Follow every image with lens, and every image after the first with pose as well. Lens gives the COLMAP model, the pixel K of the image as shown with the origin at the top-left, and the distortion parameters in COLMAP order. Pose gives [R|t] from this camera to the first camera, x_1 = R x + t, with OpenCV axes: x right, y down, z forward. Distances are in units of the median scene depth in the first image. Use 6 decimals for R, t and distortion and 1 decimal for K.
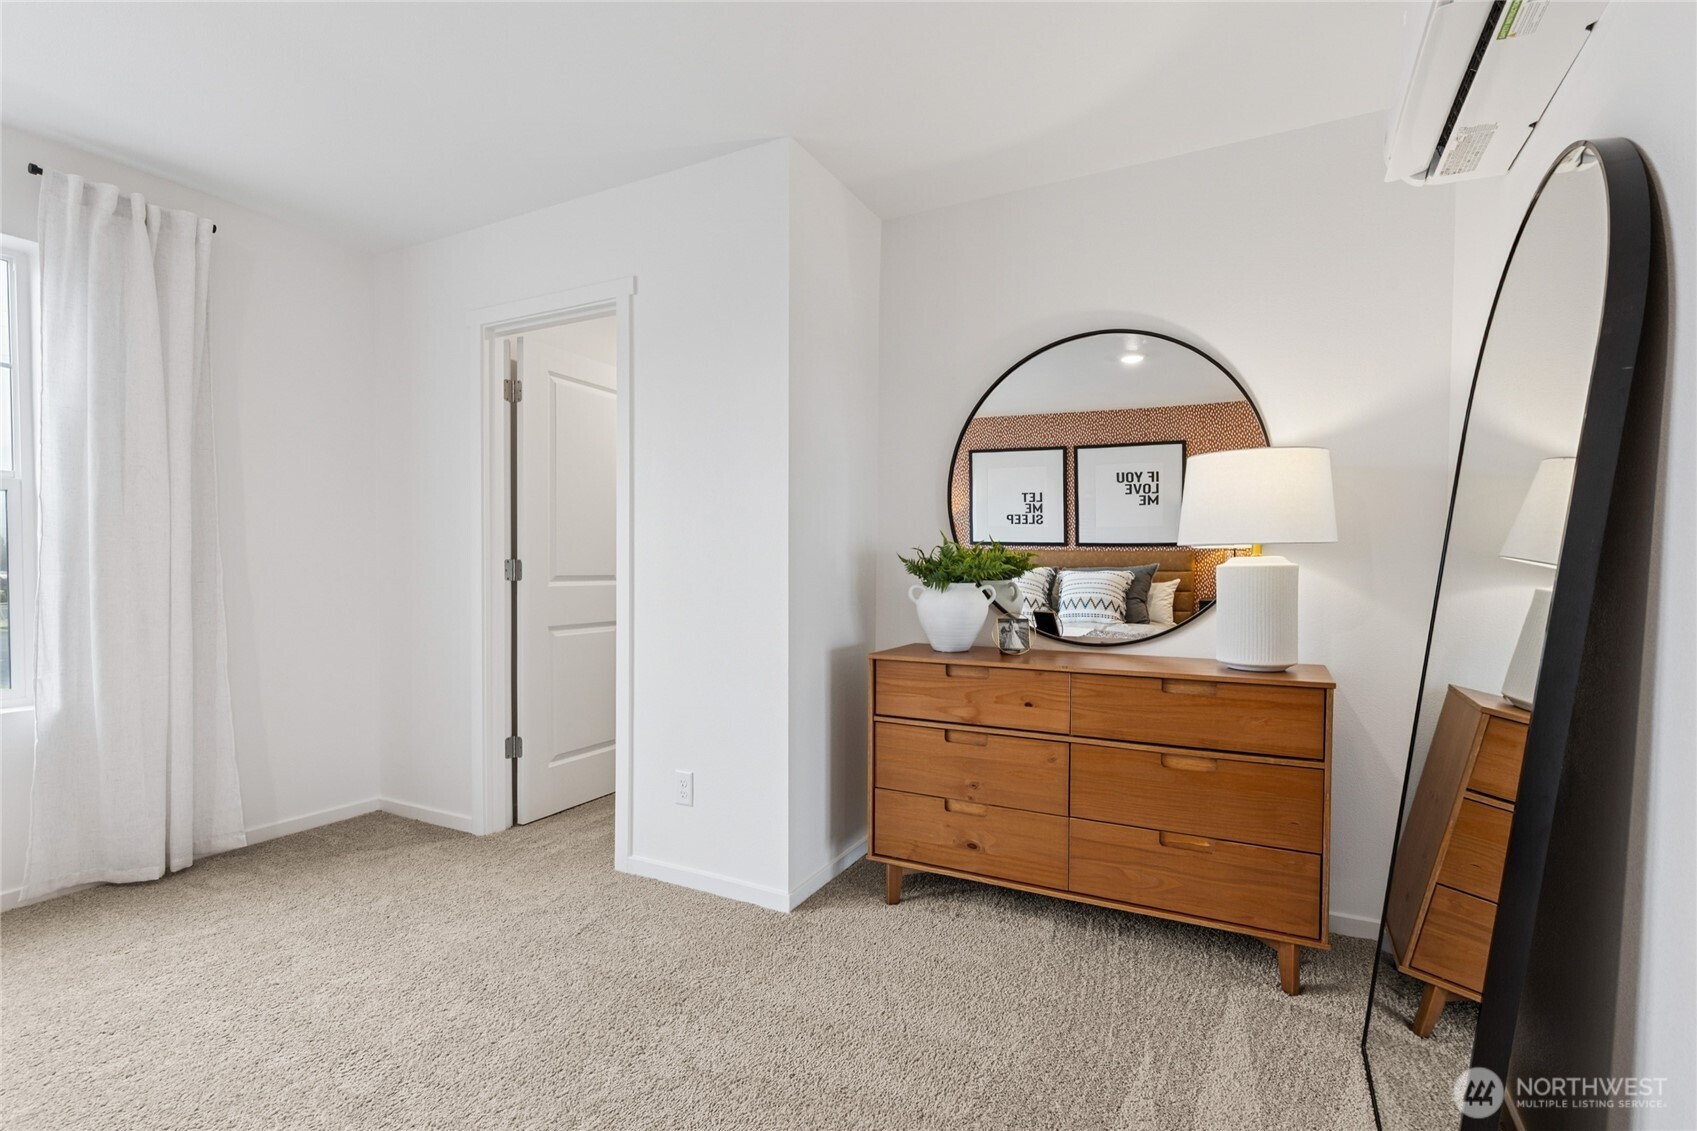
lens RADIAL K [[805.5, 0, 849.3], [0, 805.5, 571.1], [0, 0, 1]] dist [0.000988, 0.000117]
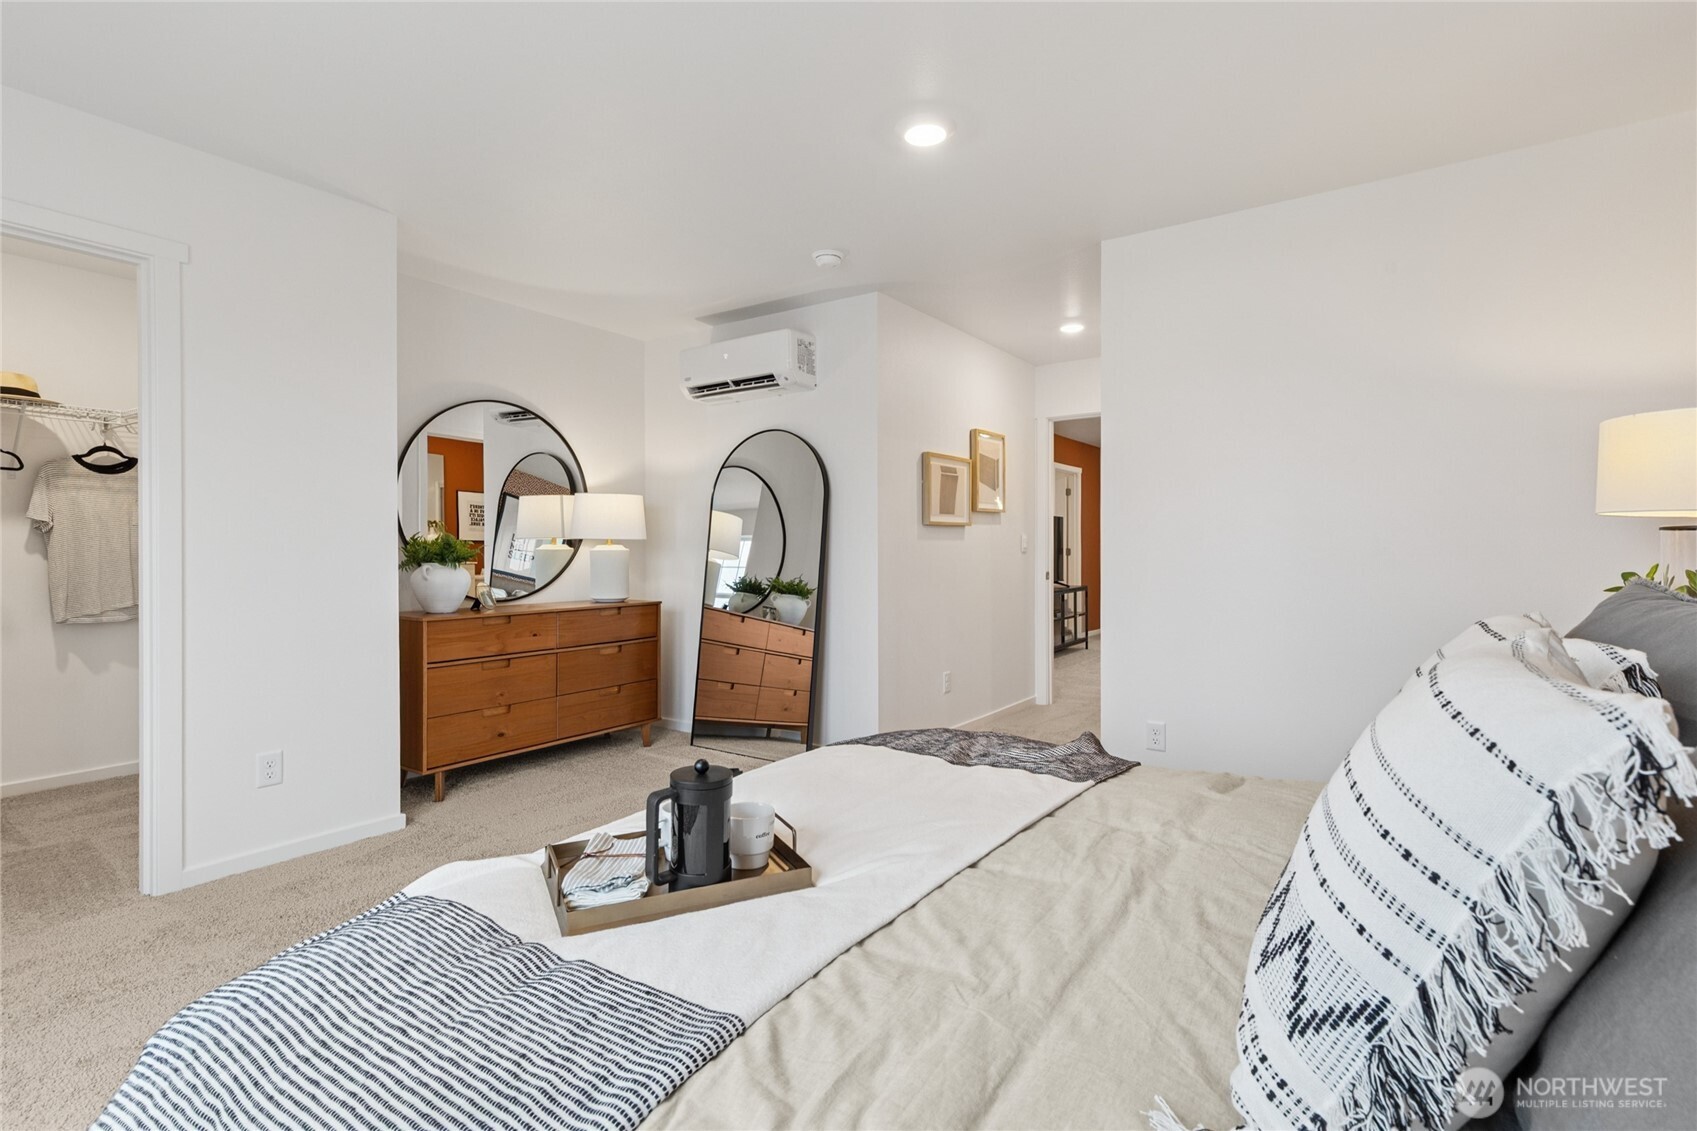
lens RADIAL K [[761.3, 0, 860.8], [0, 761.3, 555.4], [0, 0, 1]] dist [0.002629, 0.000385]
pose [[0.141540, -0.013742, 0.989837, -1.153230], [0.017789, 0.999777, 0.011336, -0.001386], [-0.989773, 0.016004, 0.141753, 0.117656]]
